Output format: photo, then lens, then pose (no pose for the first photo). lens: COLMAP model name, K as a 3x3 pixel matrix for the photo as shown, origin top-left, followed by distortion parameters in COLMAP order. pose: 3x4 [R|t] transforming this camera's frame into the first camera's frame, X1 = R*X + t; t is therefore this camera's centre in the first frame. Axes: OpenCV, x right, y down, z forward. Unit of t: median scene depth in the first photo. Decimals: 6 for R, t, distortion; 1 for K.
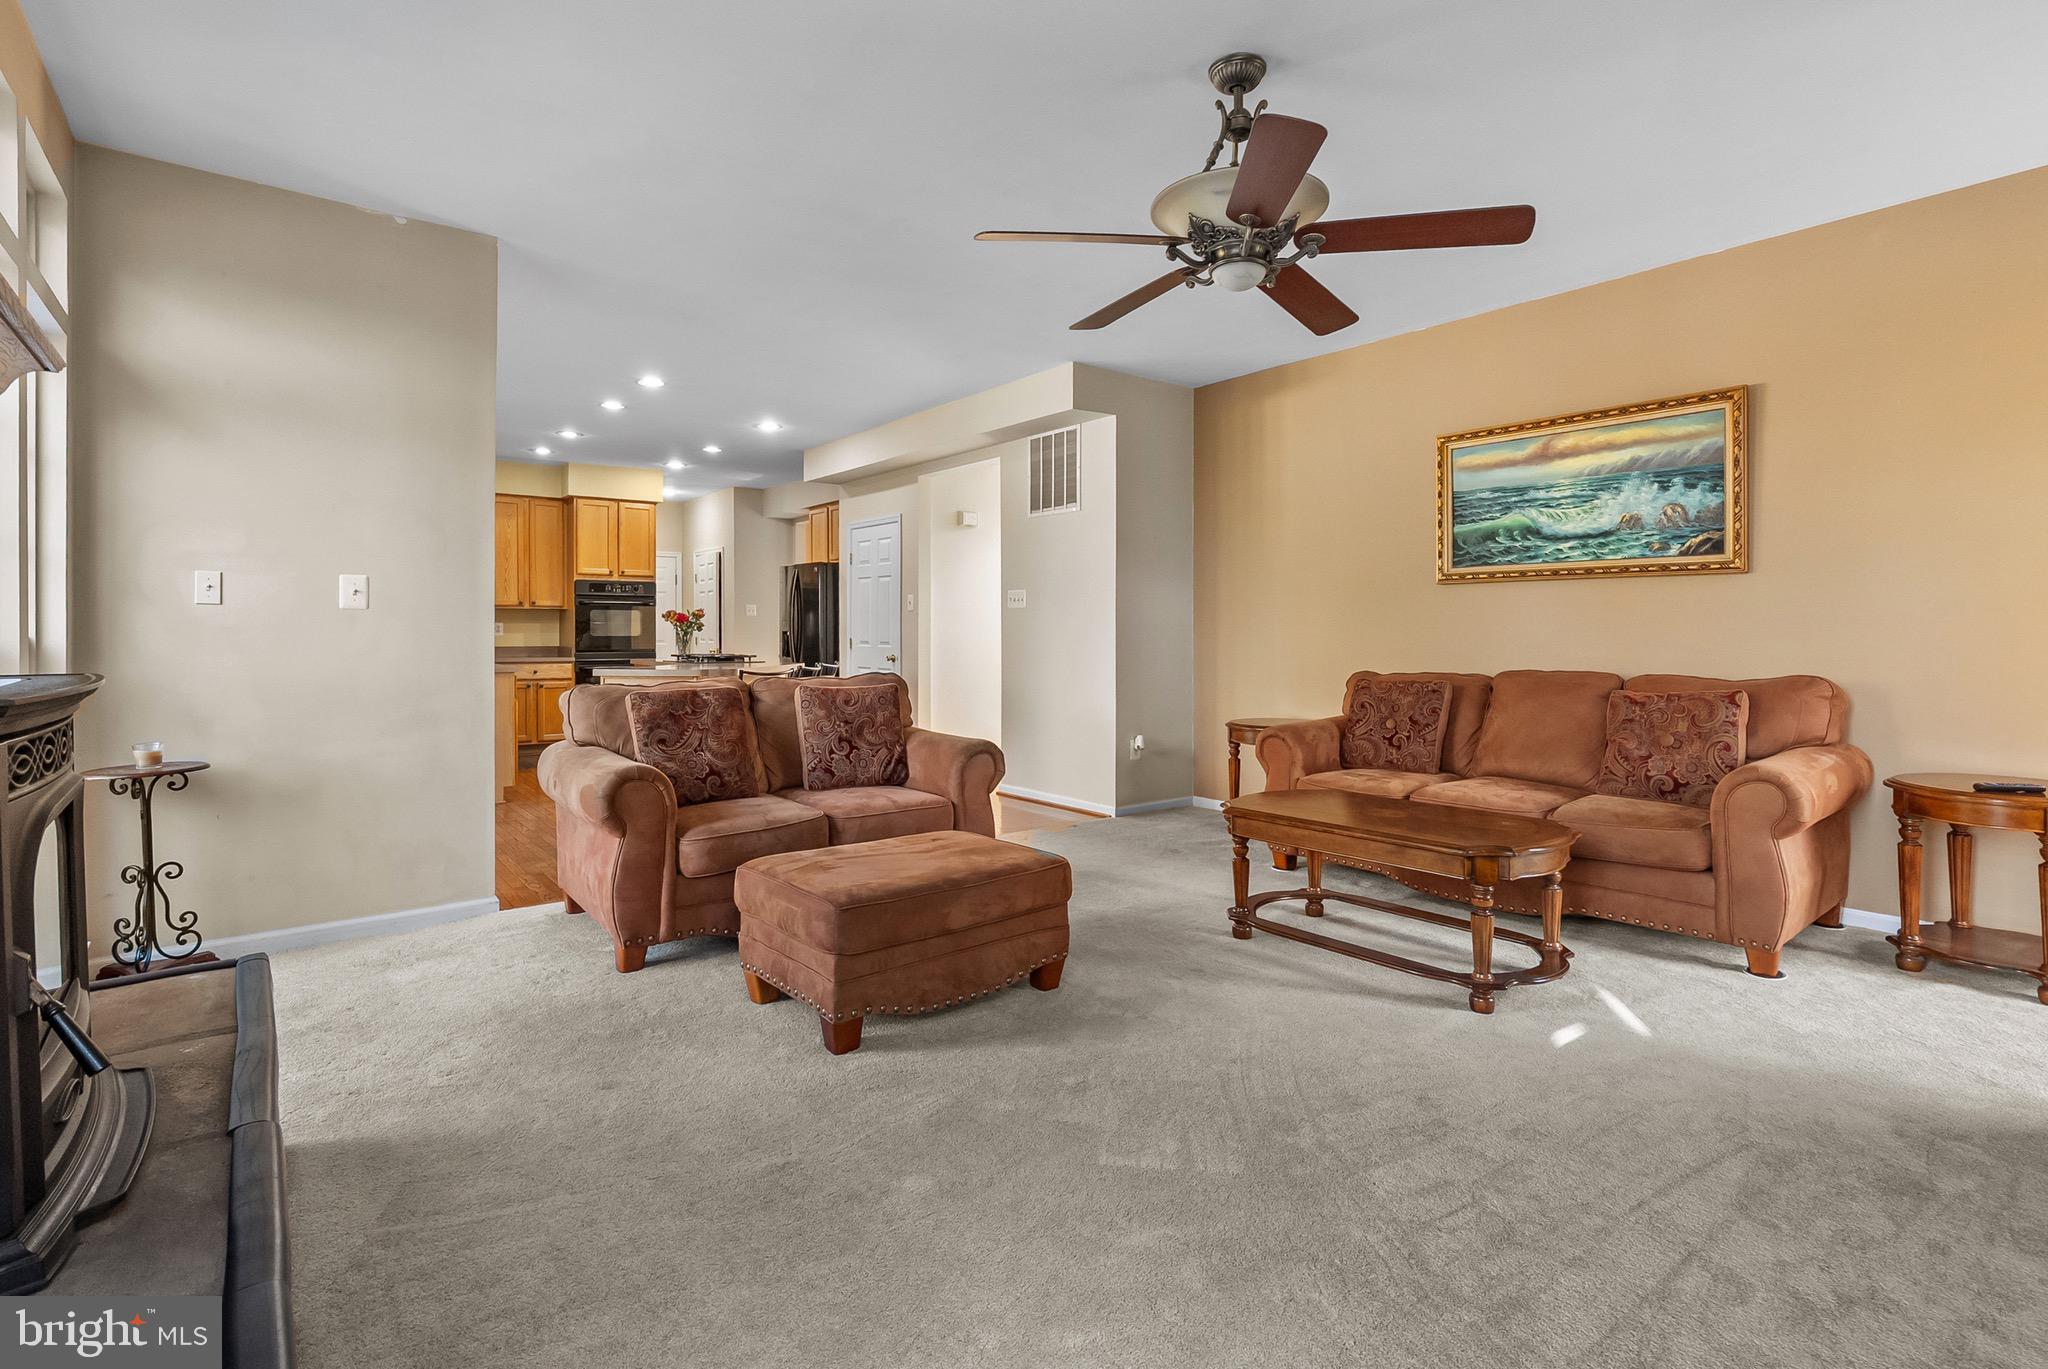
lens RADIAL K [[936.3, 0, 1018.5], [0, 936.3, 632.7], [0, 0, 1]] dist [0.000896, 0.000076]
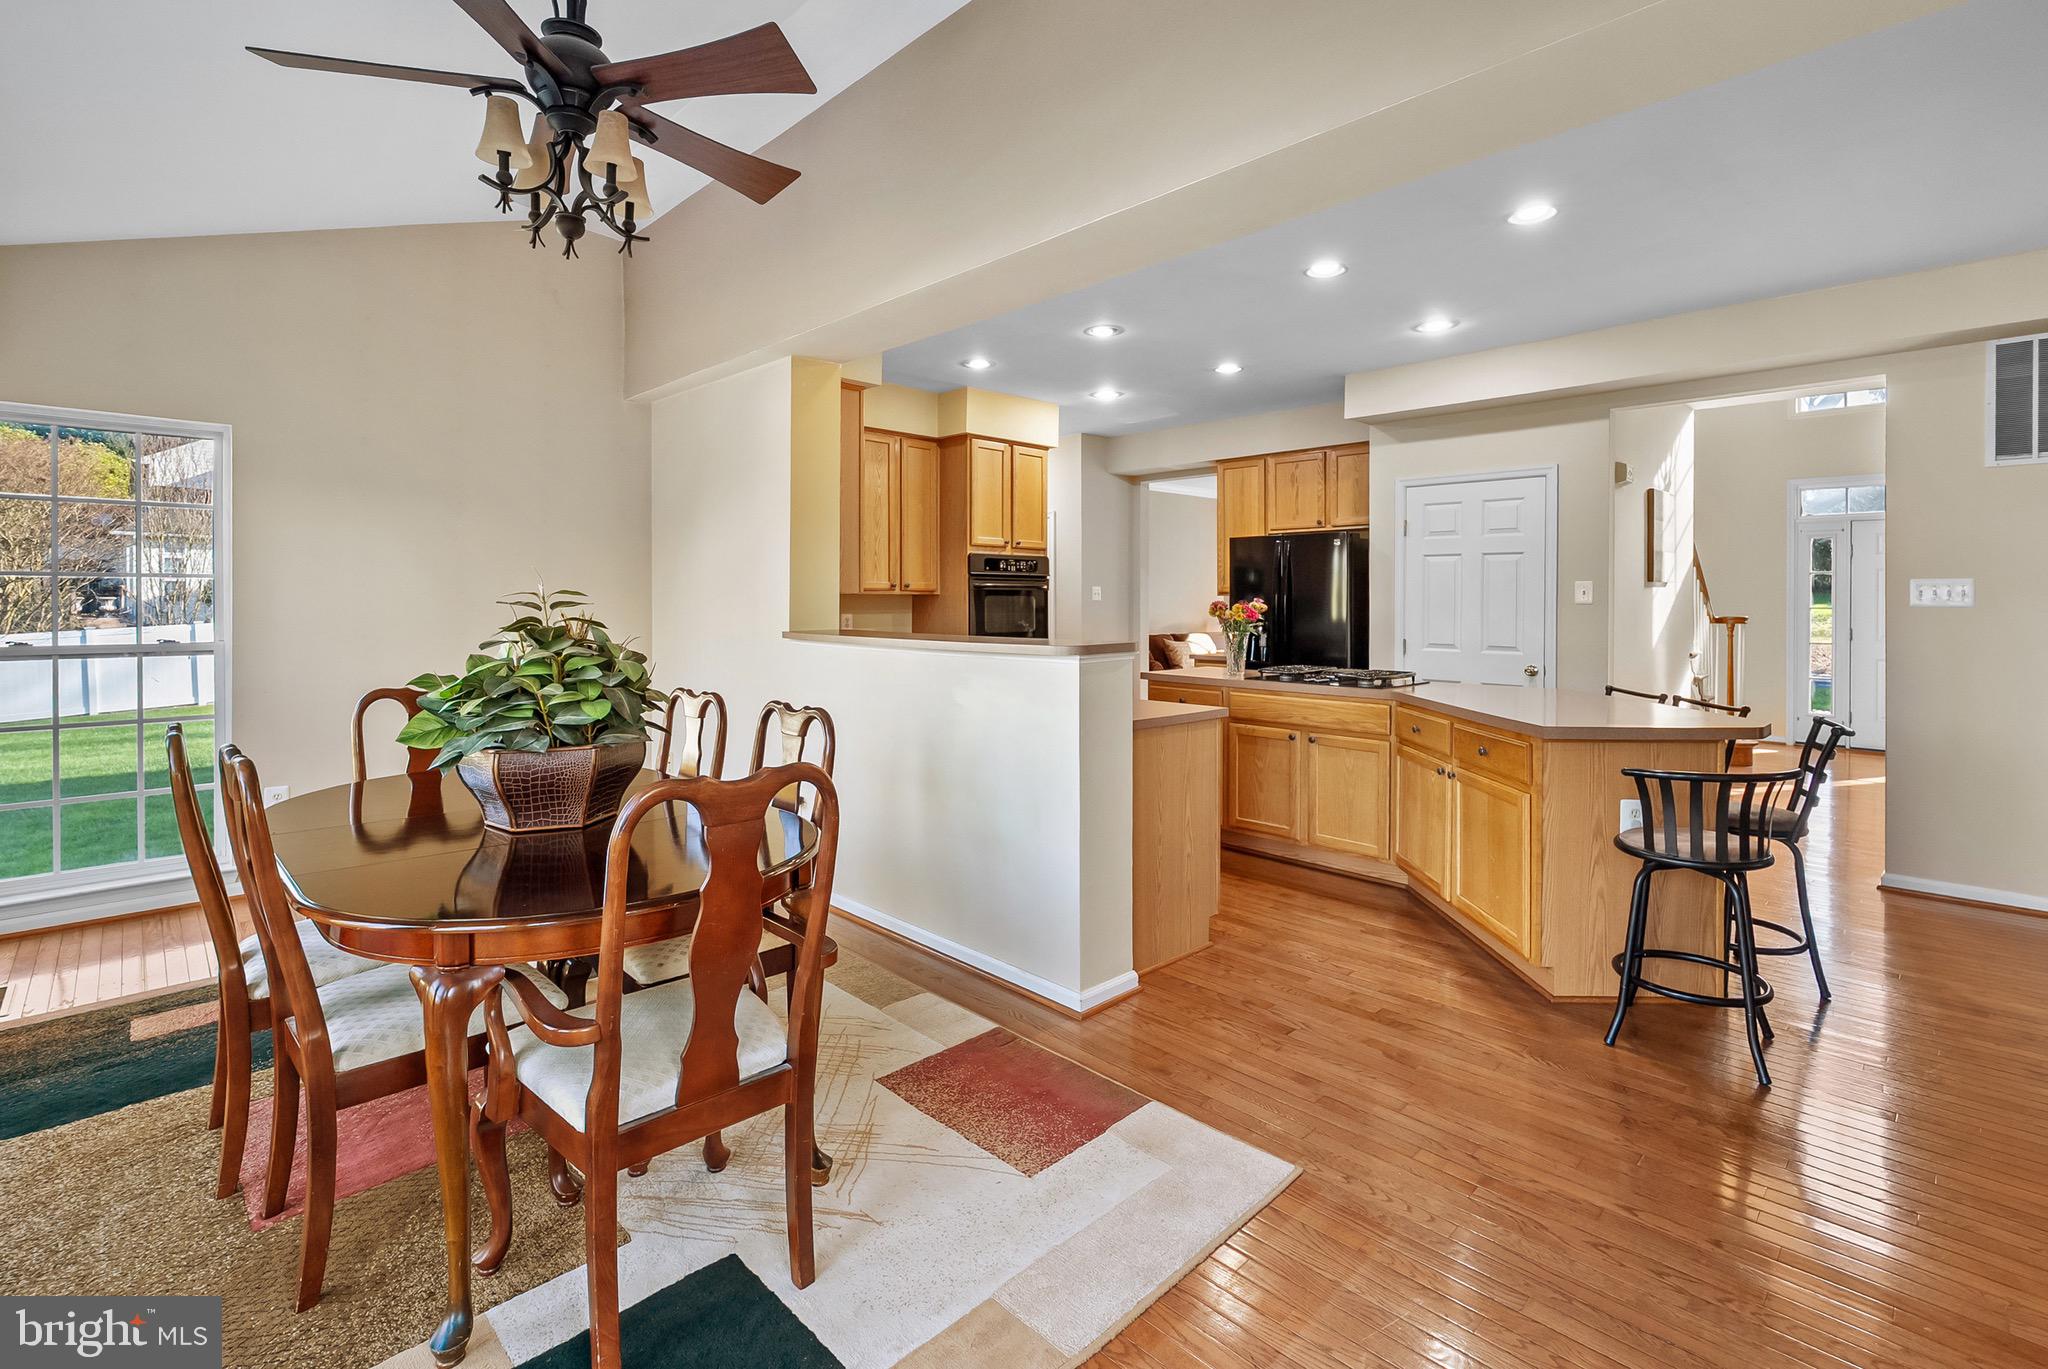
lens RADIAL K [[936.3, 0, 1018.5], [0, 936.3, 632.7], [0, 0, 1]] dist [0.000896, 0.000076]
pose [[0.996393, 0.002552, 0.084824, -0.492757], [-0.005085, 0.999547, 0.029663, -0.017584], [-0.084710, -0.029987, 0.995954, 0.286483]]
